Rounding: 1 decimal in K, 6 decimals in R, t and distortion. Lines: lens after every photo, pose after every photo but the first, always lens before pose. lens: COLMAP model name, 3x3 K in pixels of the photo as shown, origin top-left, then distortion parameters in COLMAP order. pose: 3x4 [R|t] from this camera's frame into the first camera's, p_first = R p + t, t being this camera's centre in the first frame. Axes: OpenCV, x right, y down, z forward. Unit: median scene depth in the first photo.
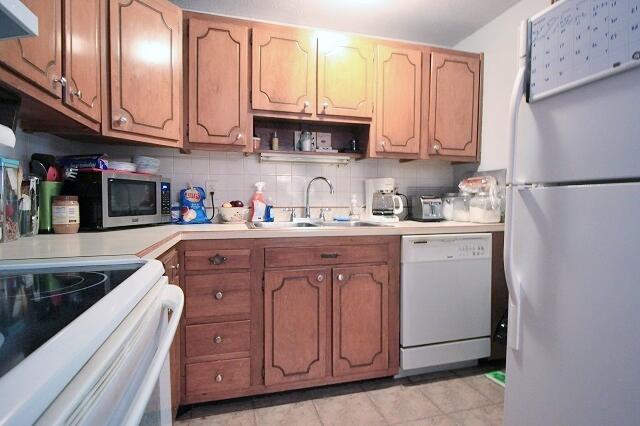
lens RADIAL K [[335.6, 0, 320.7], [0, 335.6, 202.8], [0, 0, 1]] dist [-0.000230, -0.000212]
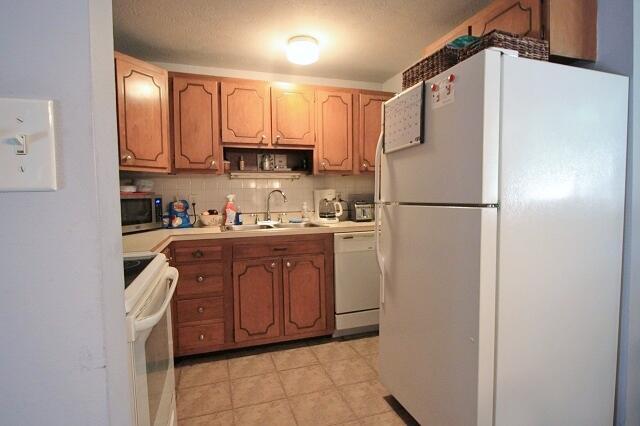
lens RADIAL K [[335.6, 0, 320.7], [0, 335.6, 202.8], [0, 0, 1]] dist [-0.000230, -0.000212]
pose [[0.998832, -0.021303, 0.043366, 0.129704], [0.020686, 0.999679, 0.014624, -0.049268], [-0.043664, -0.013710, 0.998952, -0.373772]]
